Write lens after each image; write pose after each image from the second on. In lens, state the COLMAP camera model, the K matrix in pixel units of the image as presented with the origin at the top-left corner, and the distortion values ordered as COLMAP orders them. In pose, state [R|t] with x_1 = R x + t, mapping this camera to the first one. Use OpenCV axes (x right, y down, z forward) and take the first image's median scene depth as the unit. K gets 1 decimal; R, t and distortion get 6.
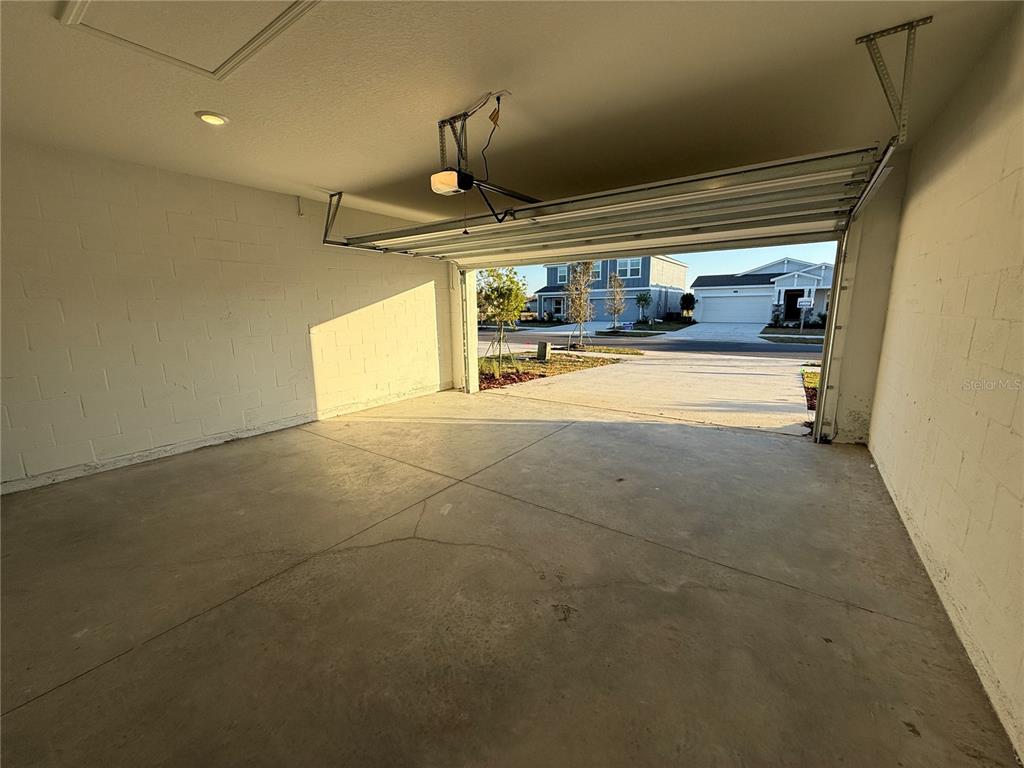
lens RADIAL K [[407.1, 0, 508.1], [0, 407.1, 382.8], [0, 0, 1]] dist [0.000044, -0.000064]
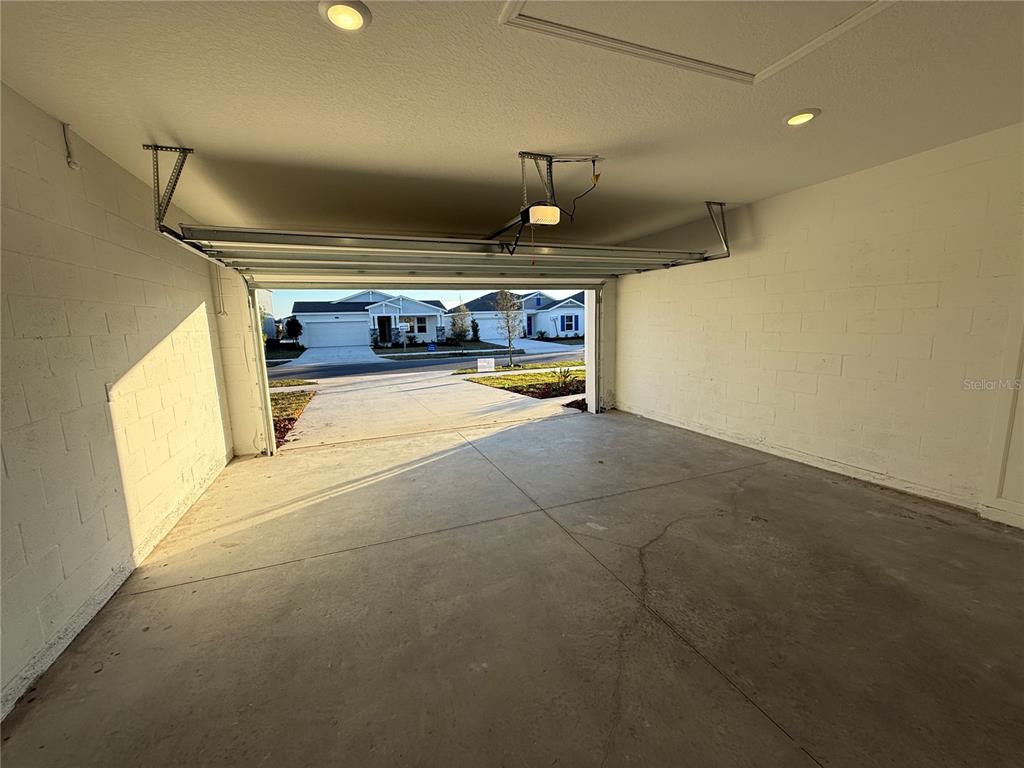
lens RADIAL K [[407.1, 0, 508.1], [0, 407.1, 382.8], [0, 0, 1]] dist [0.000044, -0.000064]
pose [[0.548924, -0.127264, 0.826127, -0.588294], [0.177021, 0.983623, 0.033904, -0.069108], [-0.816912, 0.127631, 0.562463, 0.295413]]
